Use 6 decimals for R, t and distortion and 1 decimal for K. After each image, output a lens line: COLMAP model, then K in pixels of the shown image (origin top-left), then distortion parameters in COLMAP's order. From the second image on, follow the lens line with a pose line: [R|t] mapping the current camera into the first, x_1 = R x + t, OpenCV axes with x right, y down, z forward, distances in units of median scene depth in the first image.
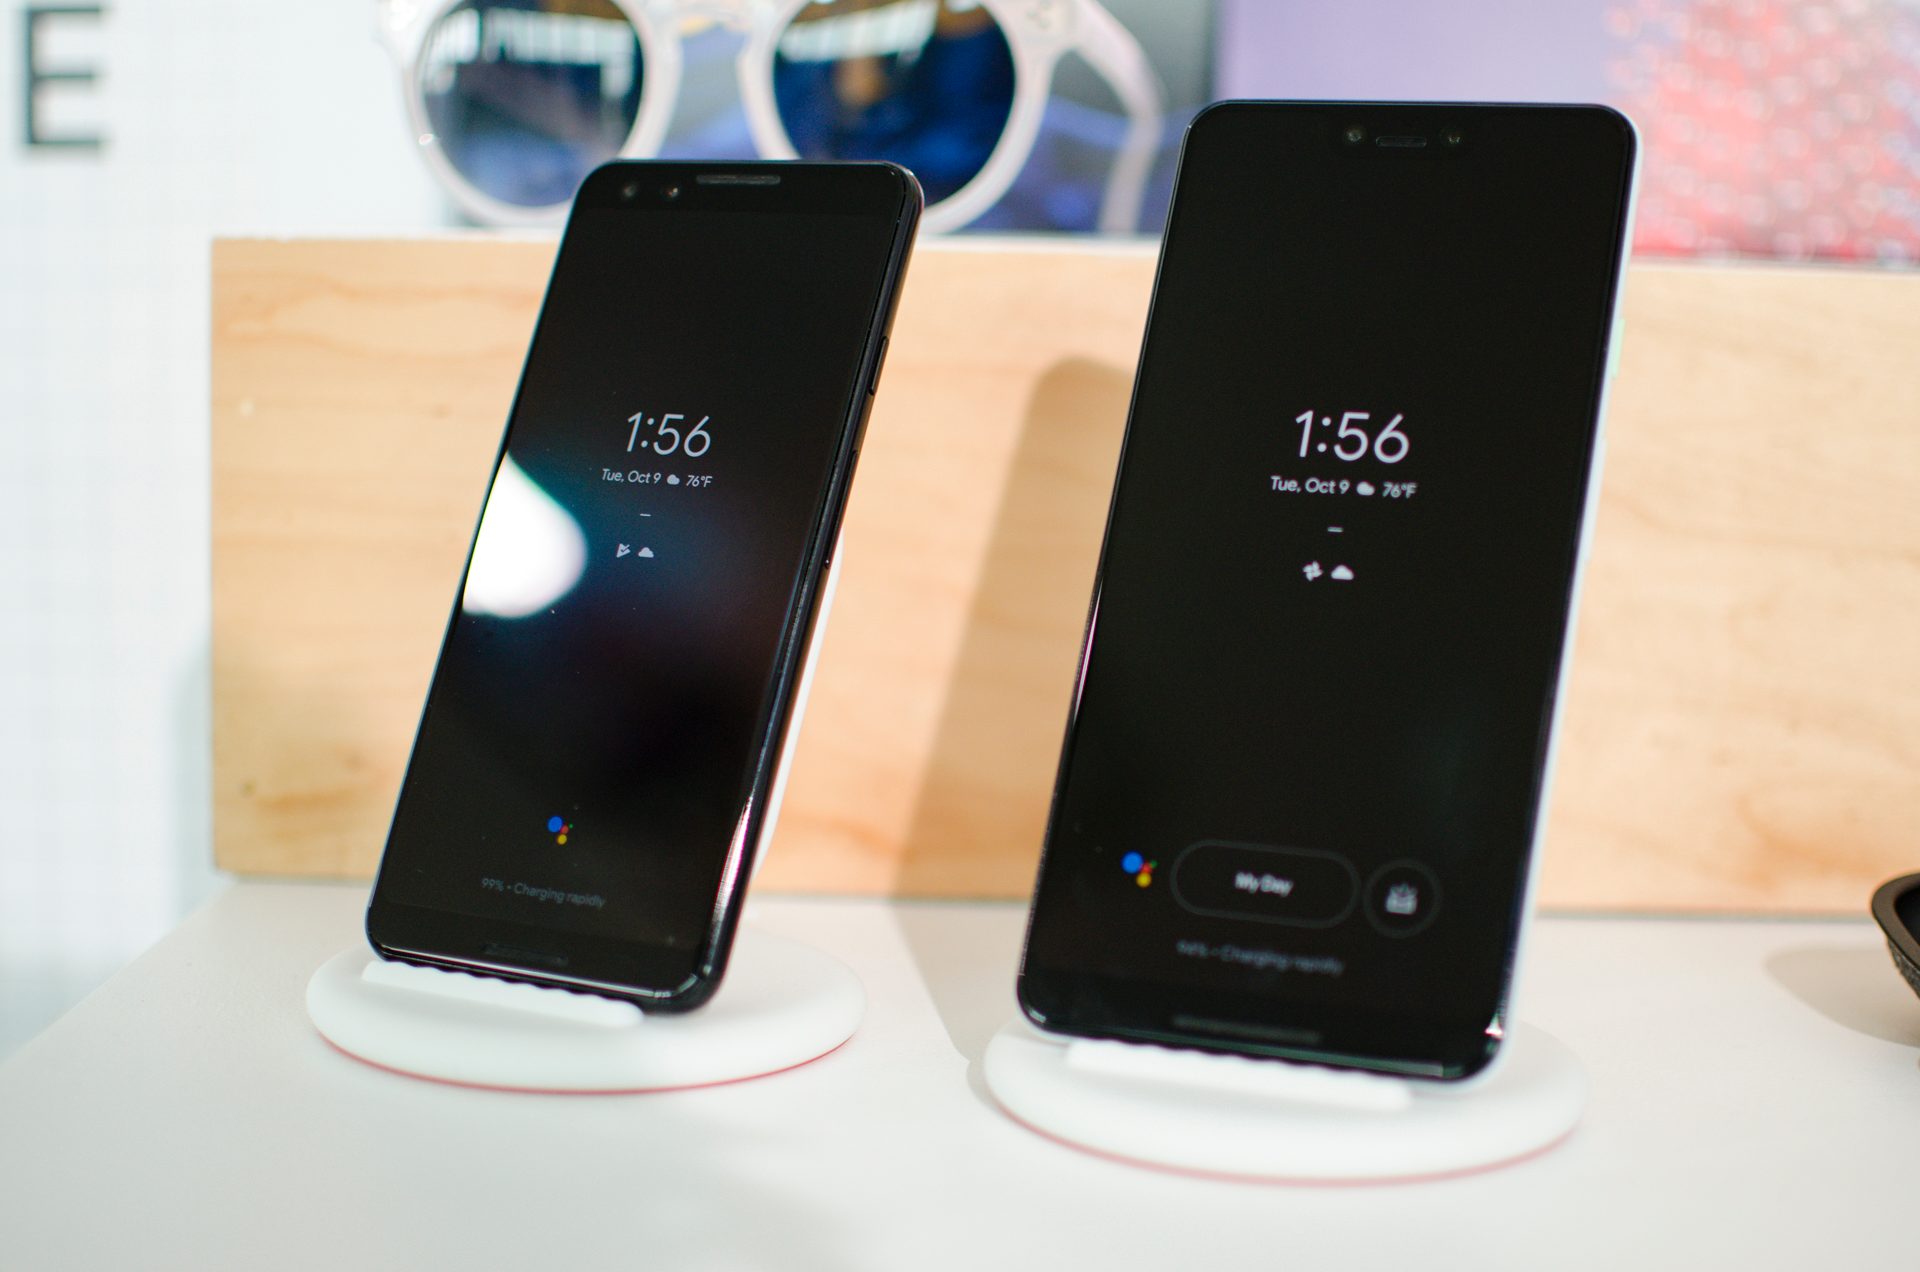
lens RADIAL K [[2840.0, 0, 960.0], [0, 2840.0, 636.0], [0, 0, 1]] dist [-0.087239, -0.082872]
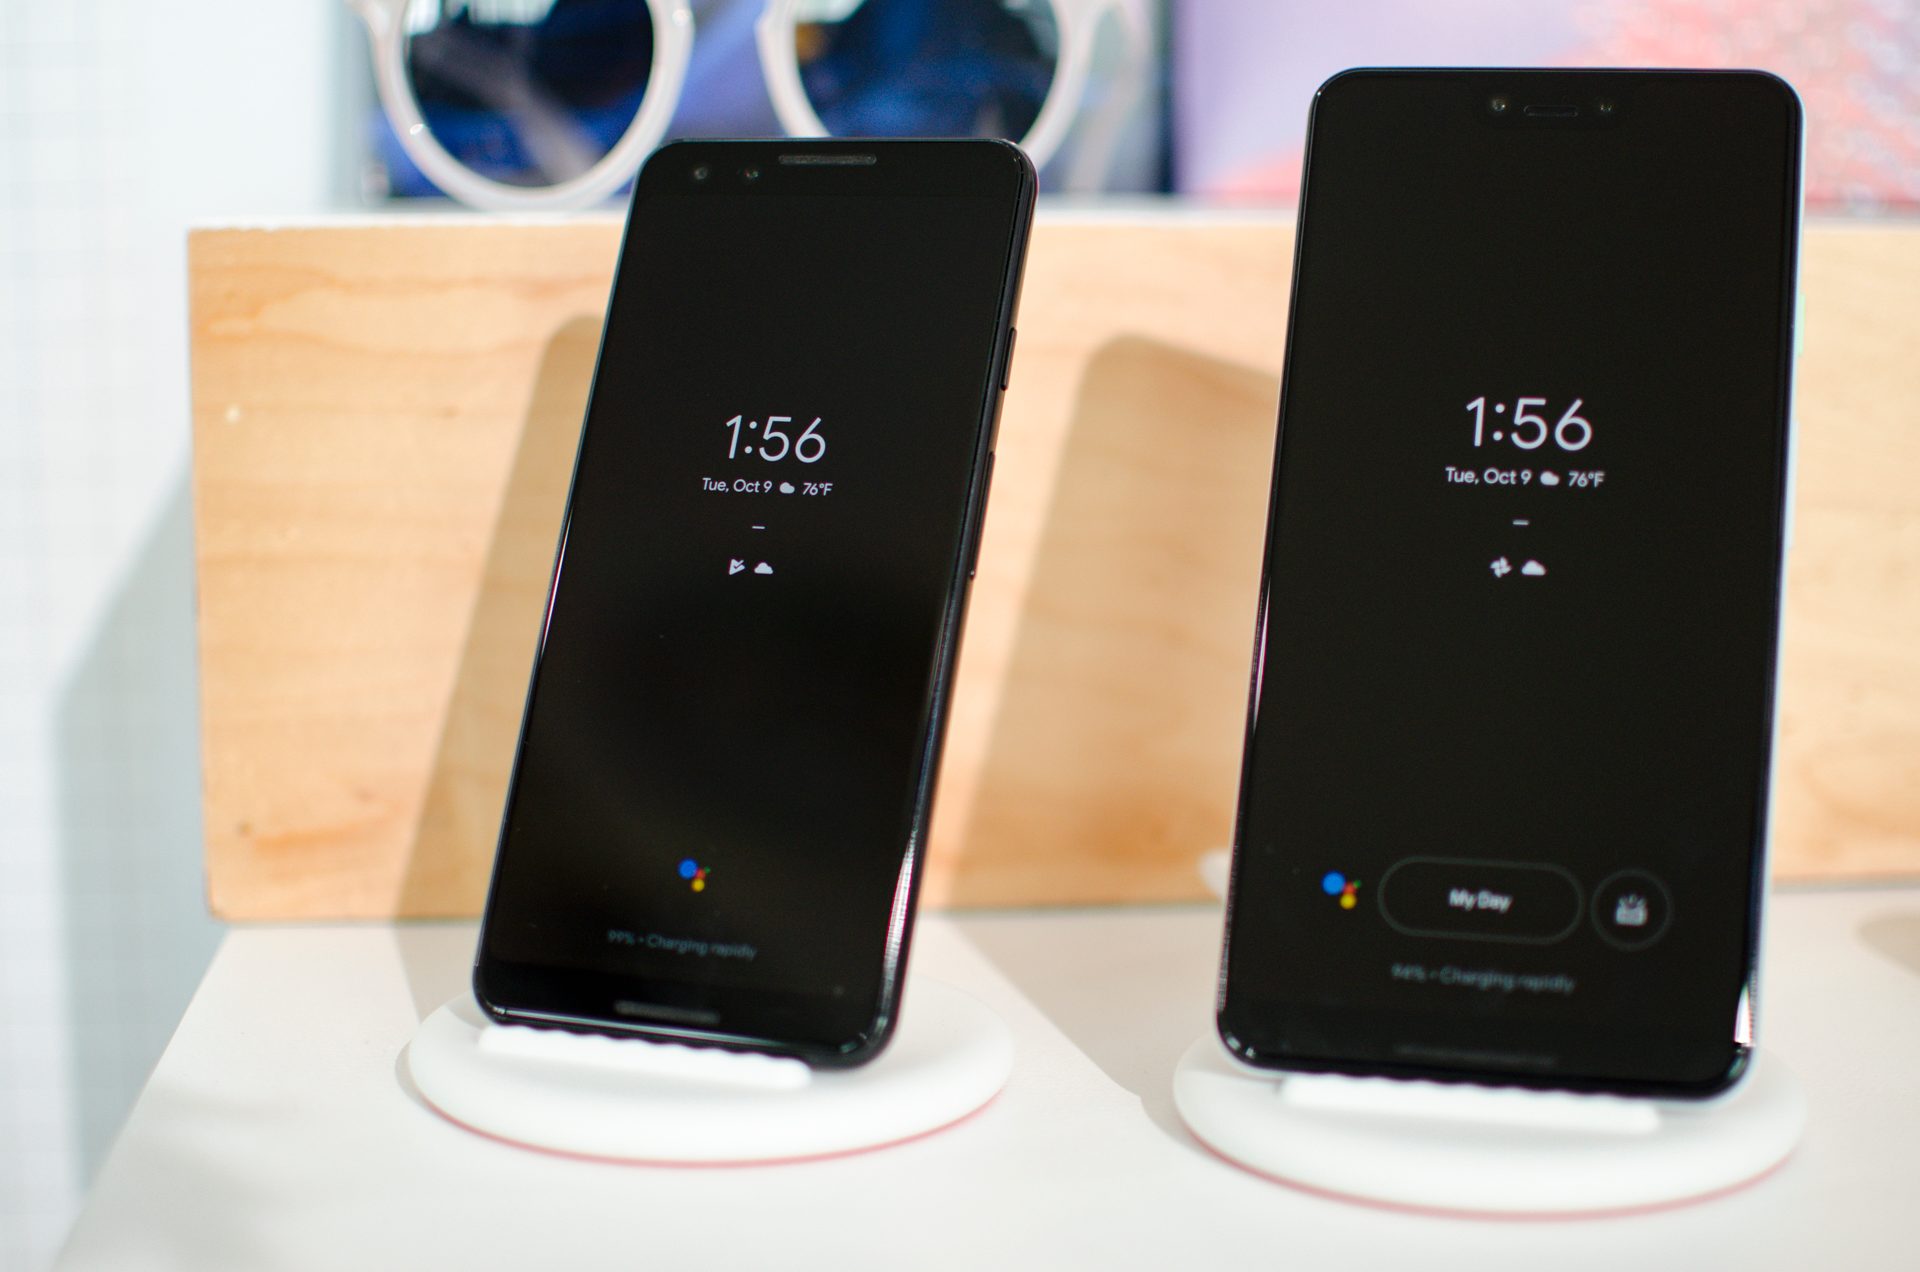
lens RADIAL K [[2840.0, 0, 960.0], [0, 2840.0, 636.0], [0, 0, 1]] dist [-0.087239, -0.082872]
pose [[0.991209, -0.039880, 0.126150, -0.174776], [0.036873, 0.998979, 0.026089, -0.030998], [-0.127061, -0.021208, 0.991668, 0.080088]]
